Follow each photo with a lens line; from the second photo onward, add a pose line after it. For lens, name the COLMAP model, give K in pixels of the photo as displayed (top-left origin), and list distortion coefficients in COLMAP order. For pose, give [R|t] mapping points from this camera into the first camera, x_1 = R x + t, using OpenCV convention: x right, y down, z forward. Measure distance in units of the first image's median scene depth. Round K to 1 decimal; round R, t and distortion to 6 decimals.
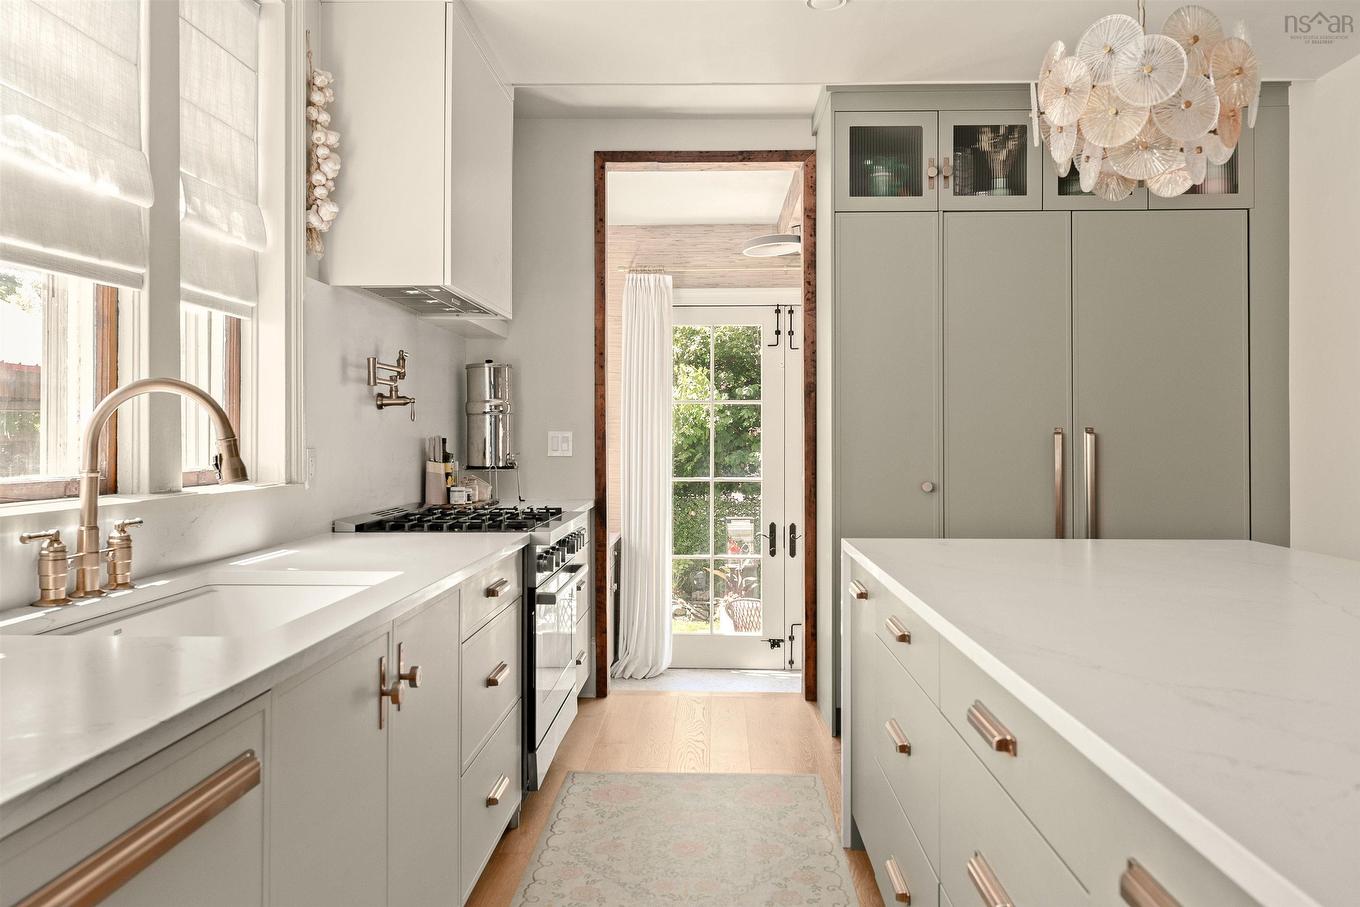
lens RADIAL K [[1076.1, 0, 682.1], [0, 1076.1, 441.4], [0, 0, 1]] dist [-0.004813, 0.010214]
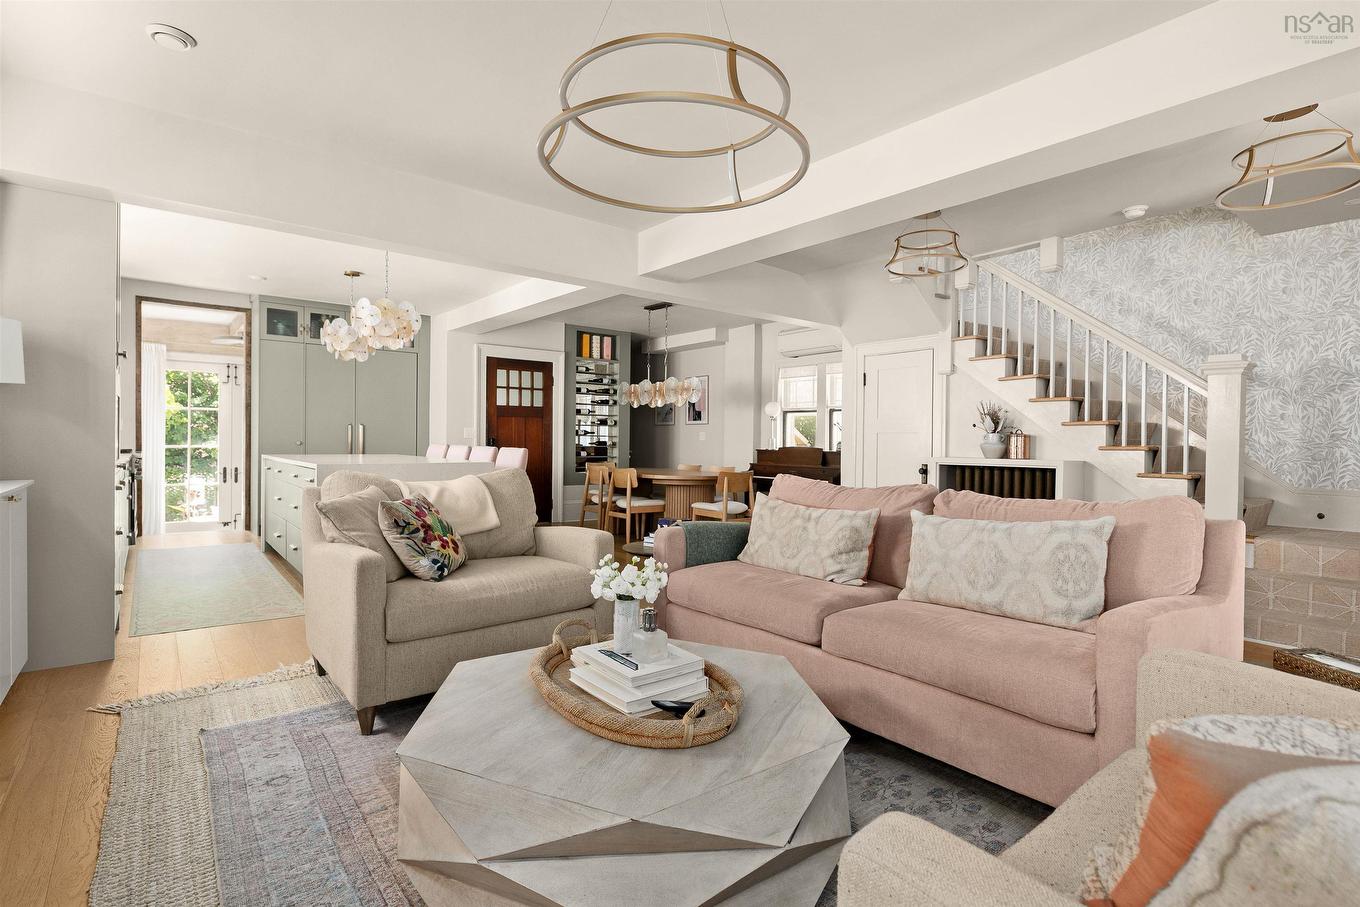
lens RADIAL K [[654.1, 0, 678.5], [0, 654.1, 446.9], [0, 0, 1]] dist [-0.000863, 0.000205]
pose [[0.758434, 0.002983, 0.651743, -0.105073], [-0.009959, 0.999926, 0.007013, 0.025960], [-0.651673, -0.011809, 0.758408, -0.750957]]
